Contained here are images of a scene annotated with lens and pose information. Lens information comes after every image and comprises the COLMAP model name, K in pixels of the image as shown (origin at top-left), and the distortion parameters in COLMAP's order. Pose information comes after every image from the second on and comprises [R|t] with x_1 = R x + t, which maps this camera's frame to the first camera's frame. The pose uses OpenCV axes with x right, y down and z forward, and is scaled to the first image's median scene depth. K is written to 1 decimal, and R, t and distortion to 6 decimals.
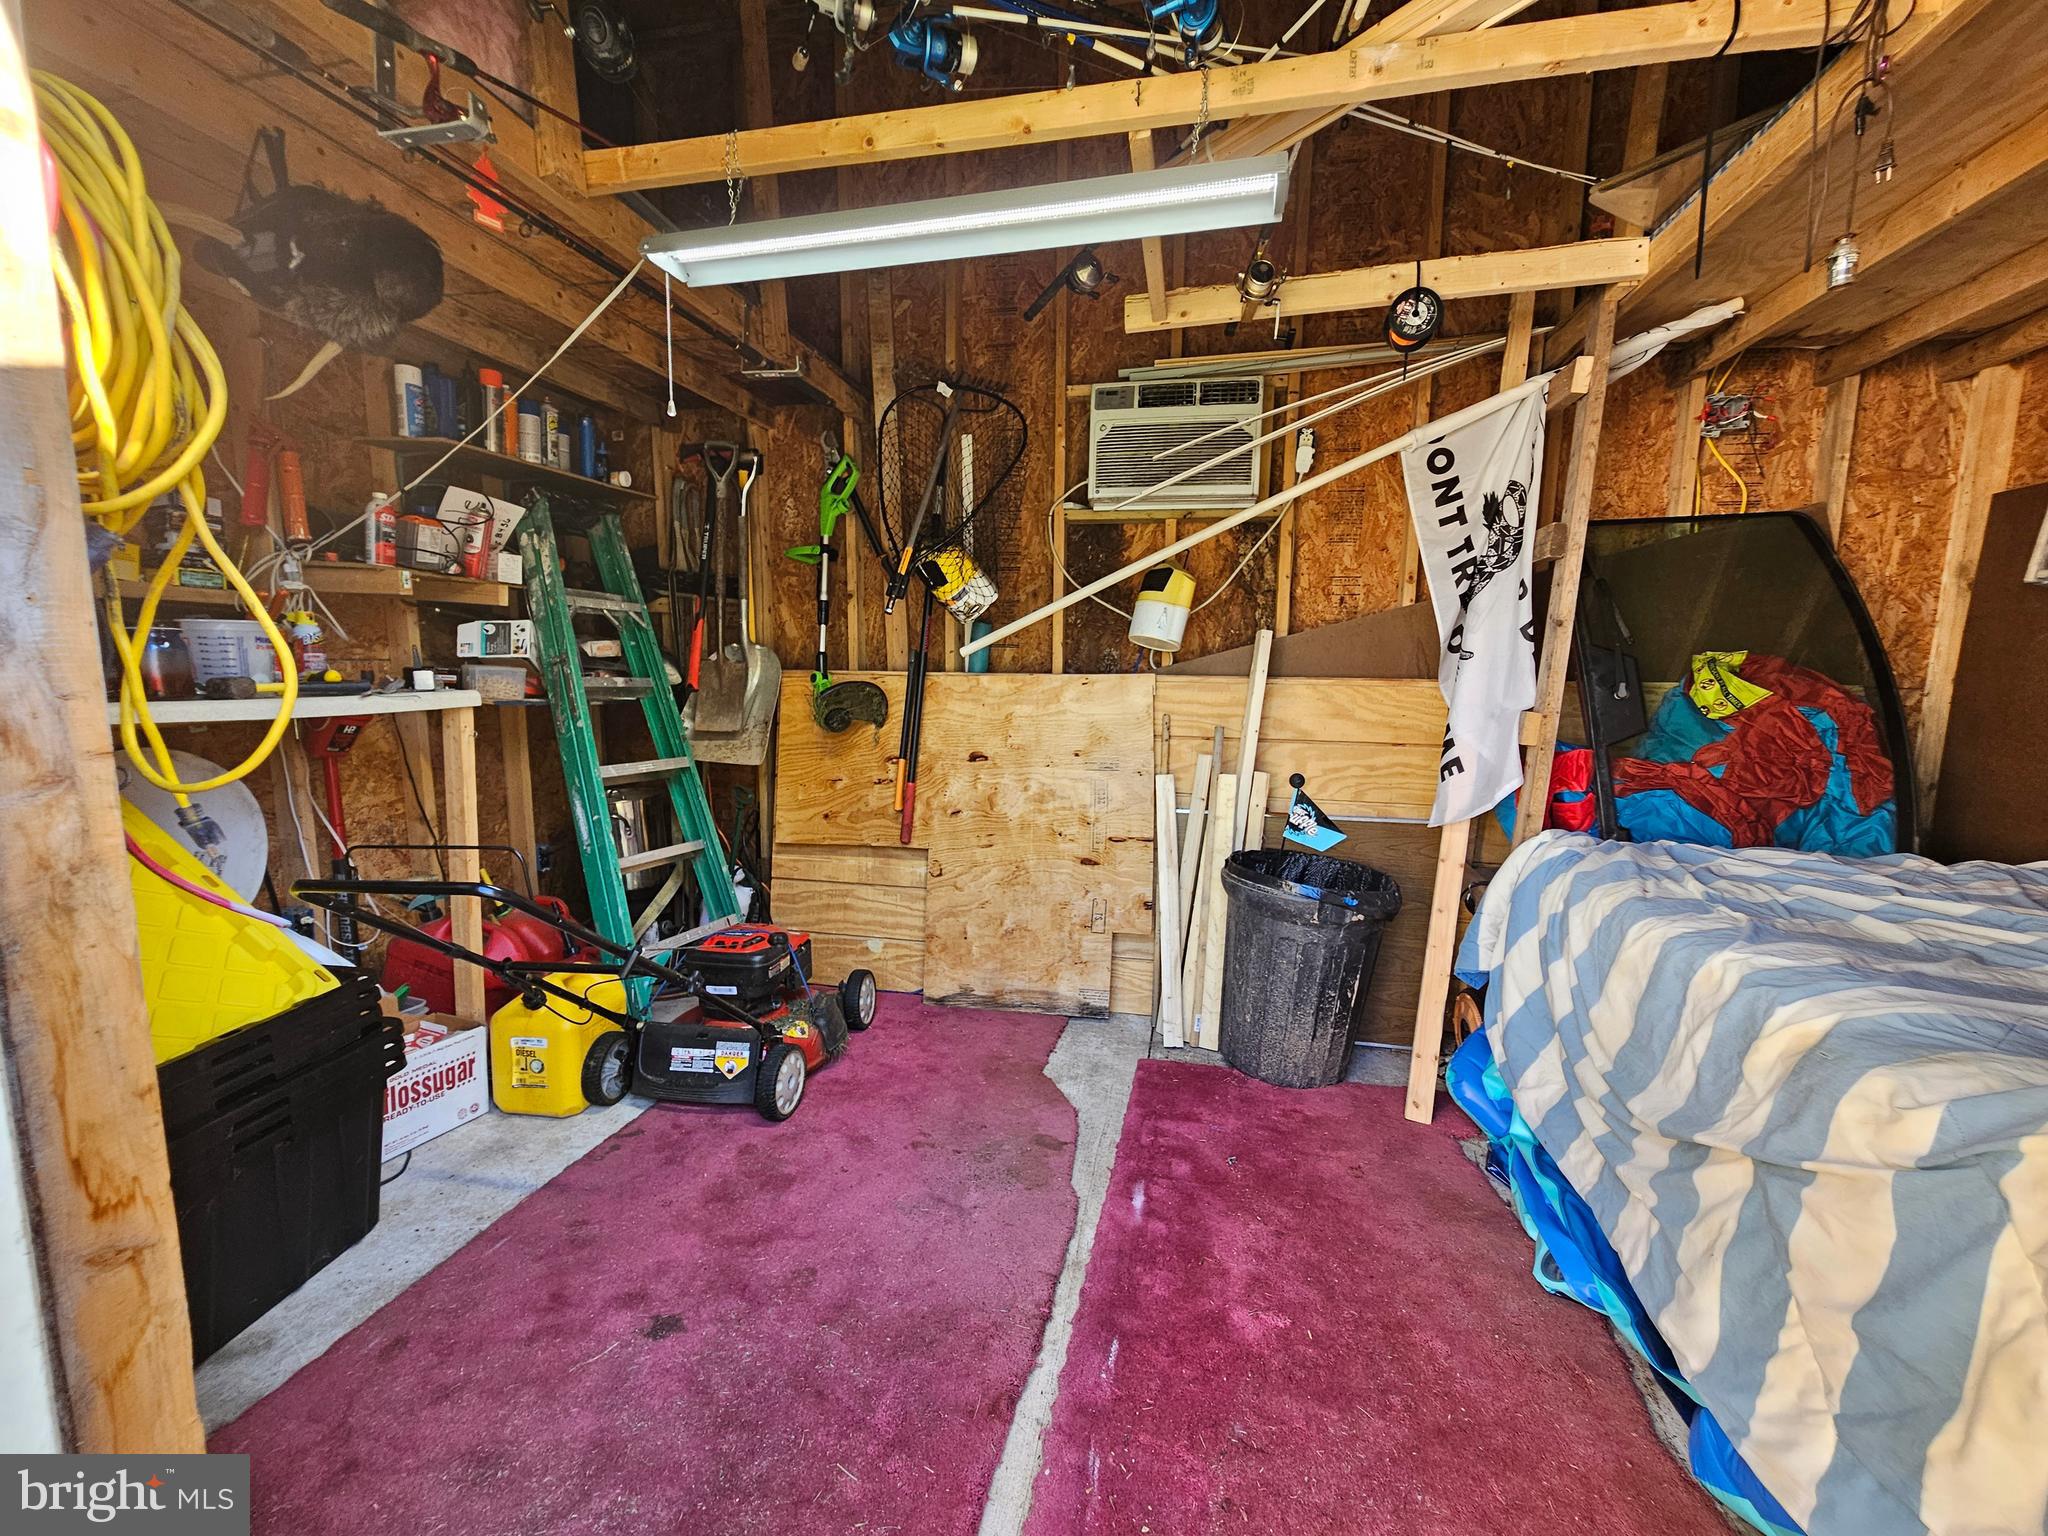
lens RADIAL K [[838.1, 0, 1031.6], [0, 838.1, 778.1], [0, 0, 1]] dist [0.001277, -0.002642]
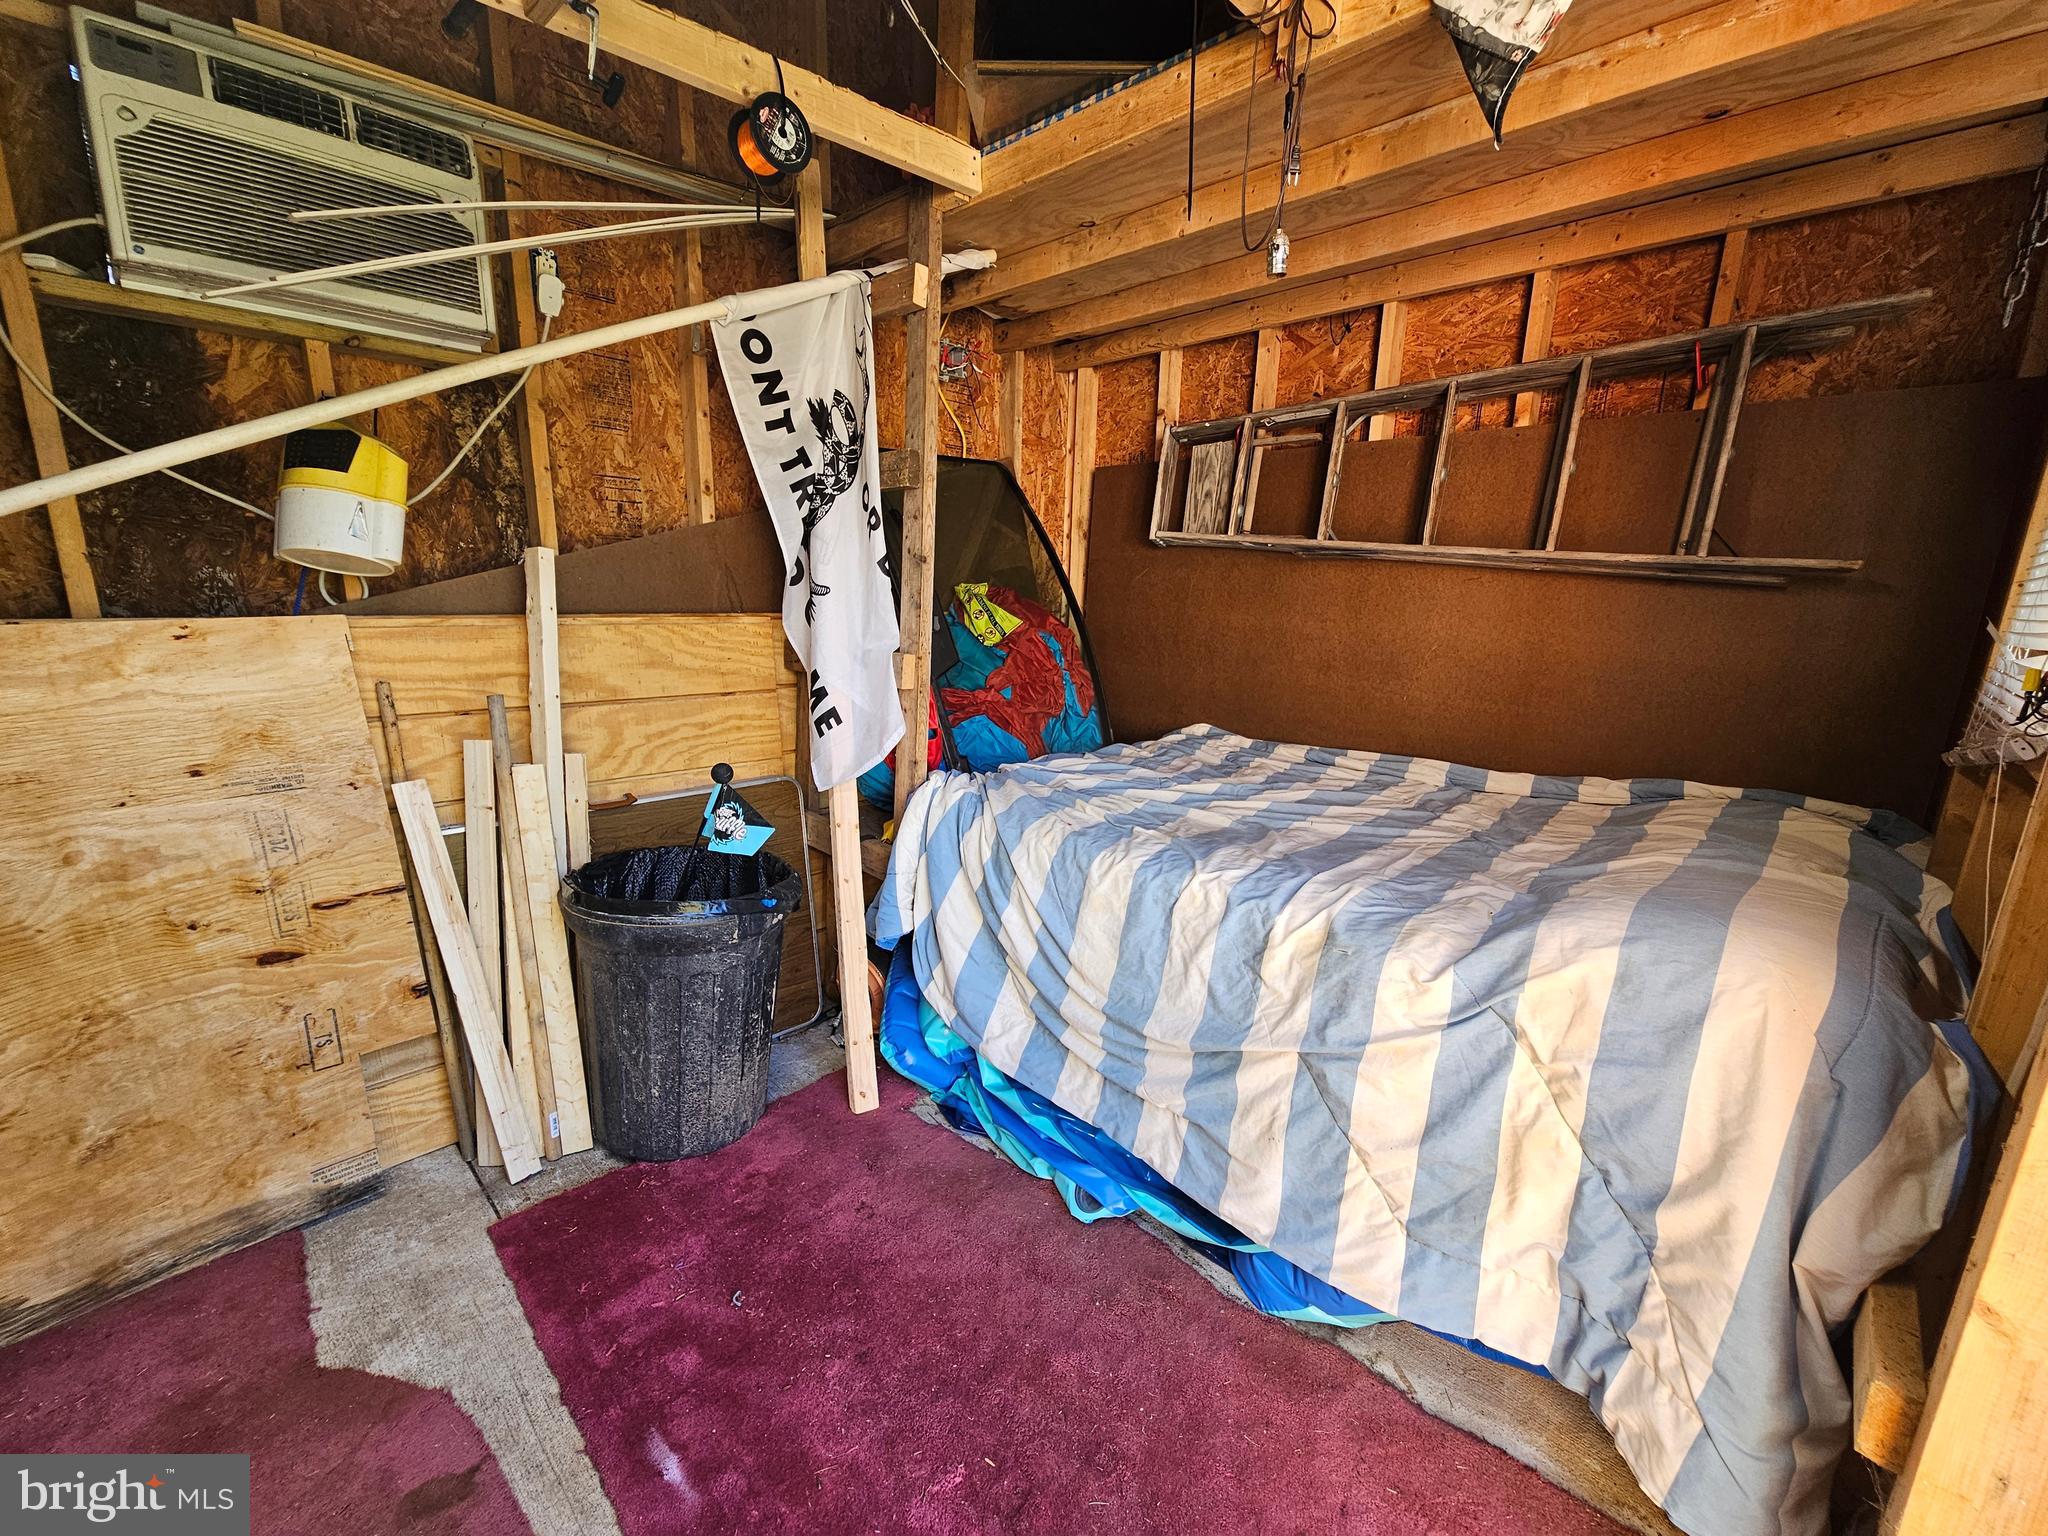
lens RADIAL K [[838.1, 0, 1031.6], [0, 838.1, 778.1], [0, 0, 1]] dist [0.001277, -0.002642]
pose [[0.538669, -0.188603, 0.821136, -0.117686], [0.095335, 0.982007, 0.163013, -0.074030], [-0.837106, -0.009527, 0.546957, 0.328625]]
